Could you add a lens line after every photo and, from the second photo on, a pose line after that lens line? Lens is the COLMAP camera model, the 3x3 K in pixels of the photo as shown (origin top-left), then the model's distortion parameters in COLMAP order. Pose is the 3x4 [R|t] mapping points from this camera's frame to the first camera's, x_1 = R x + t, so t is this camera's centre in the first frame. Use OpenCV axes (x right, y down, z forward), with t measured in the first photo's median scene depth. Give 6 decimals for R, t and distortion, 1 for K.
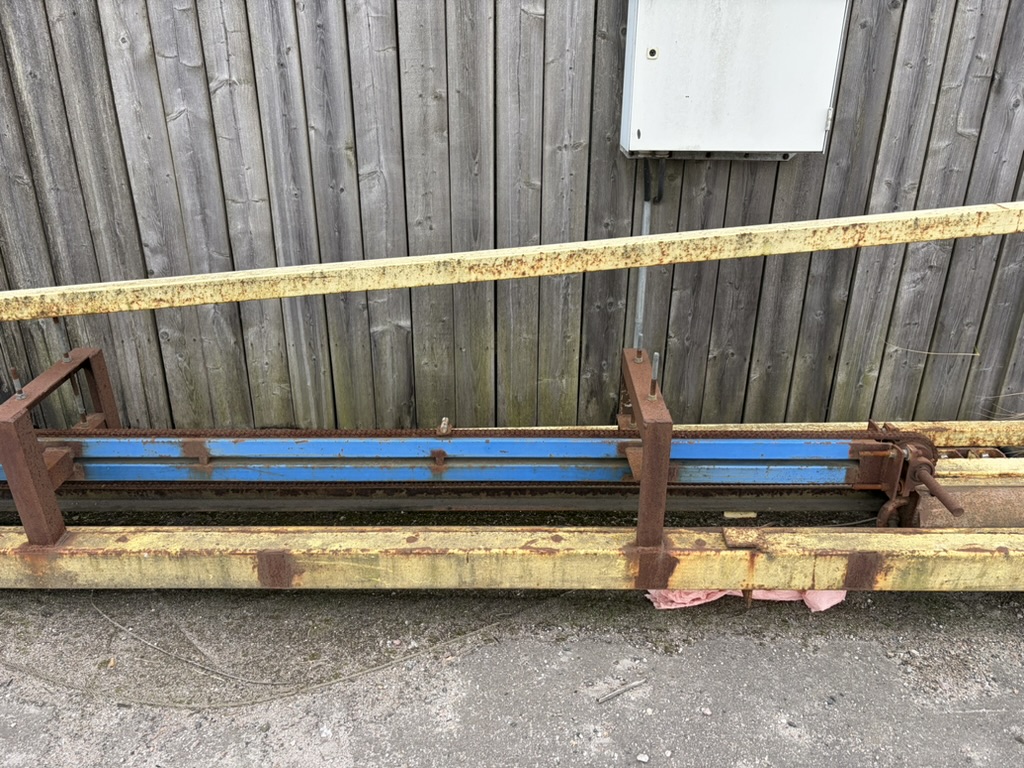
lens RADIAL K [[772.7, 0, 519.8], [0, 772.7, 392.5], [0, 0, 1]] dist [0.053868, -0.054844]
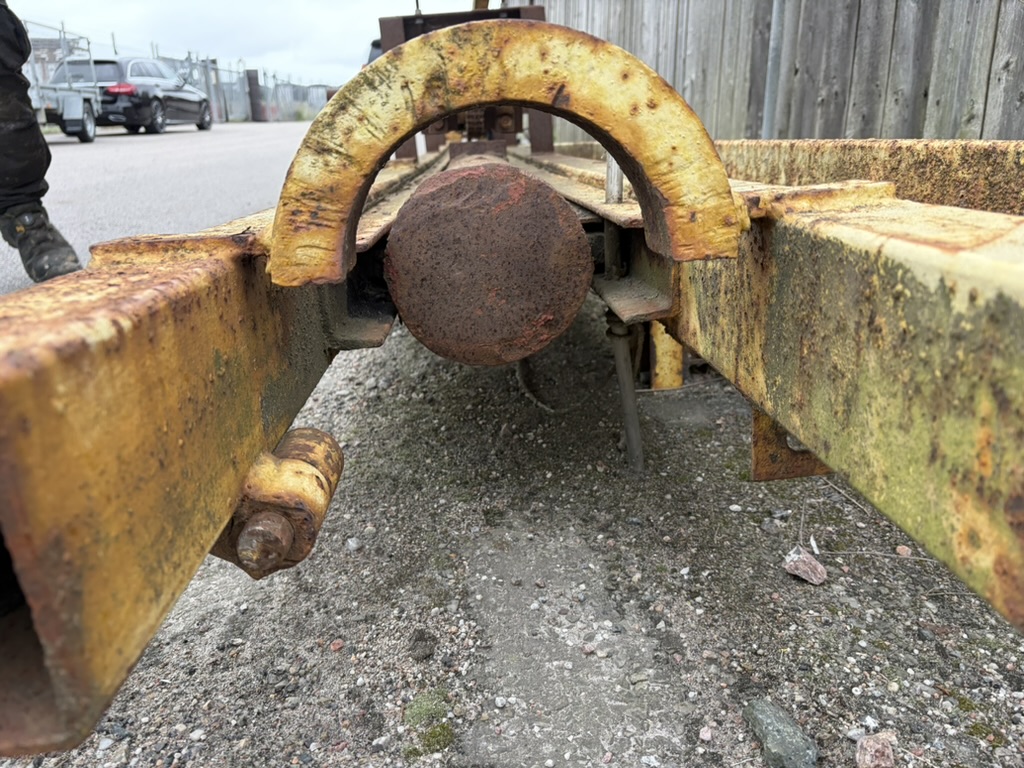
lens RADIAL K [[772.7, 0, 514.0], [0, 772.7, 390.4], [0, 0, 1]] dist [0.053868, -0.054844]
pose [[0.062625, 0.311940, -0.948036, 1.027582], [-0.383276, 0.884579, 0.265742, 0.100653], [0.921508, 0.346717, 0.174956, 0.837880]]
